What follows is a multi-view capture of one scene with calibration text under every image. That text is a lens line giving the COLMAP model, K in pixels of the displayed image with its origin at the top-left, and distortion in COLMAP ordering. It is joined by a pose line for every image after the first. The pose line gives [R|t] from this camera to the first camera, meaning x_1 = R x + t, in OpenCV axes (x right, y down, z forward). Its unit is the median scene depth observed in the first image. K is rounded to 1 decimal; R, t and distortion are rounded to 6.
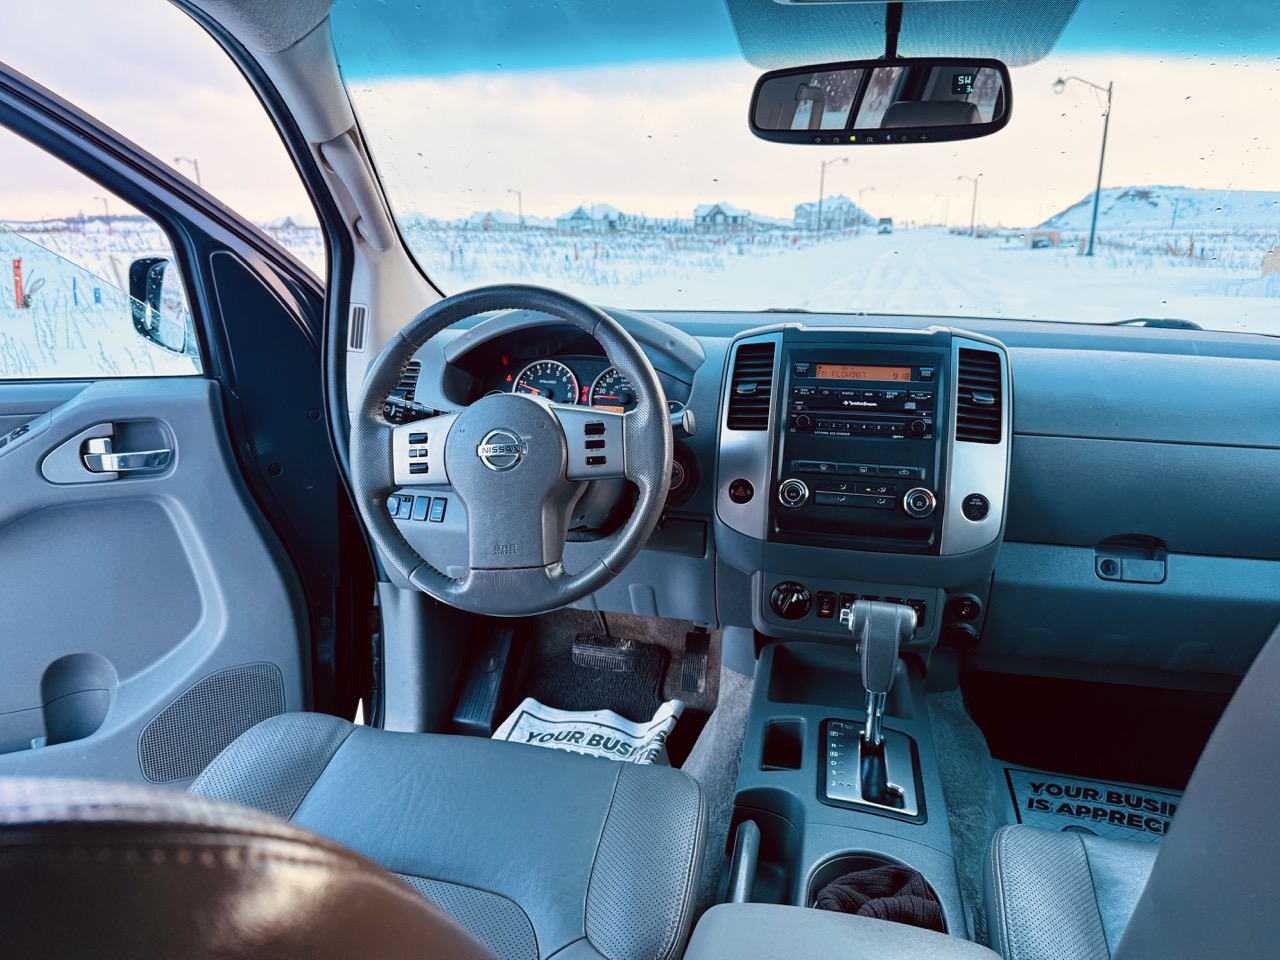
lens RADIAL K [[858.2, 0, 640.0], [0, 858.2, 480.0], [0, 0, 1]] dist [0.052393, -0.109872]
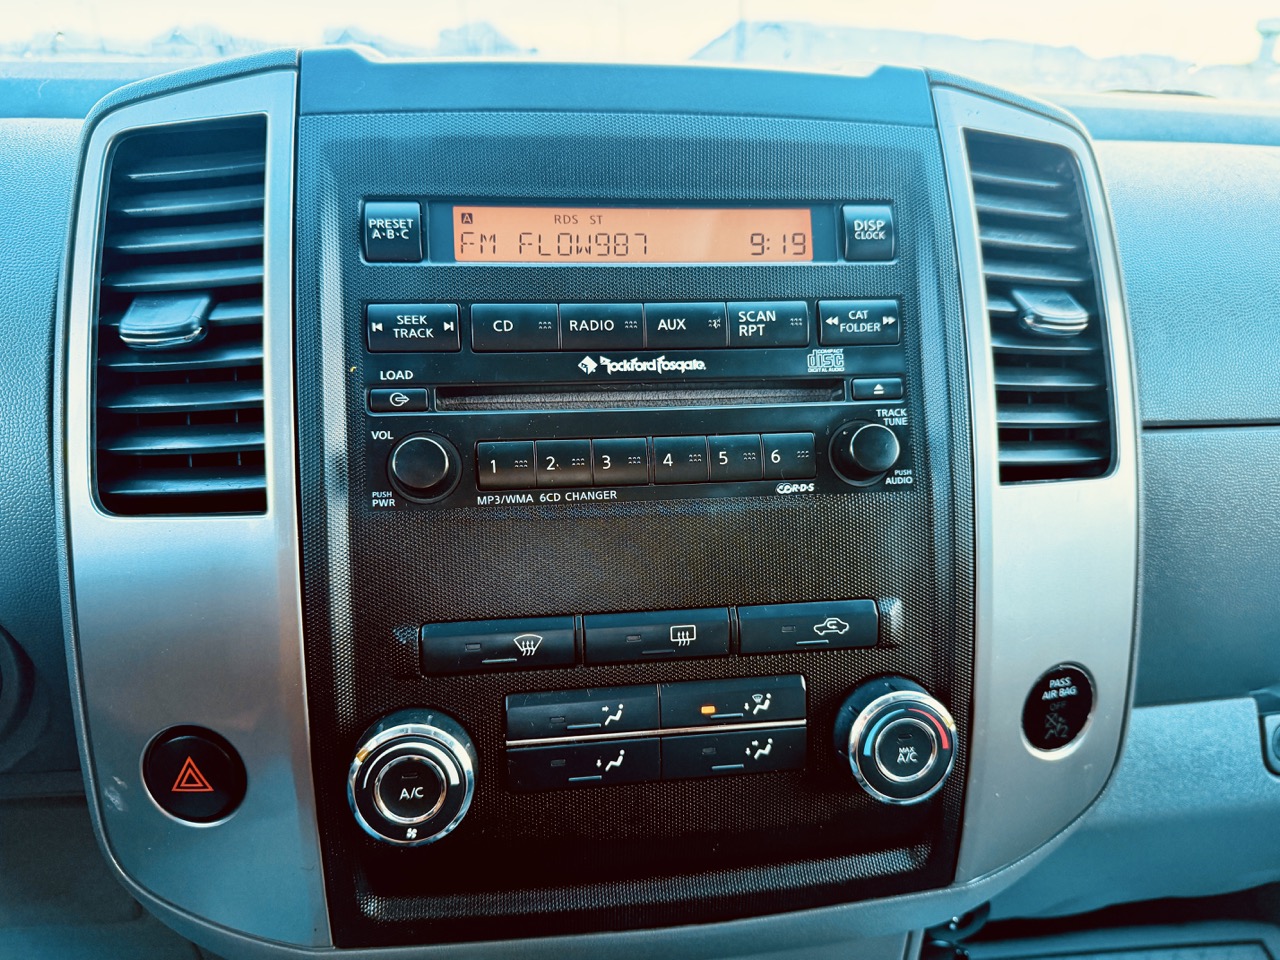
lens RADIAL K [[858.2, 0, 640.0], [0, 858.2, 480.0], [0, 0, 1]] dist [0.052393, -0.109872]
pose [[0.929160, -0.138304, 0.342833, 0.164848], [0.079135, 0.980296, 0.180990, -0.100899], [-0.361109, -0.141038, 0.921796, 0.765108]]
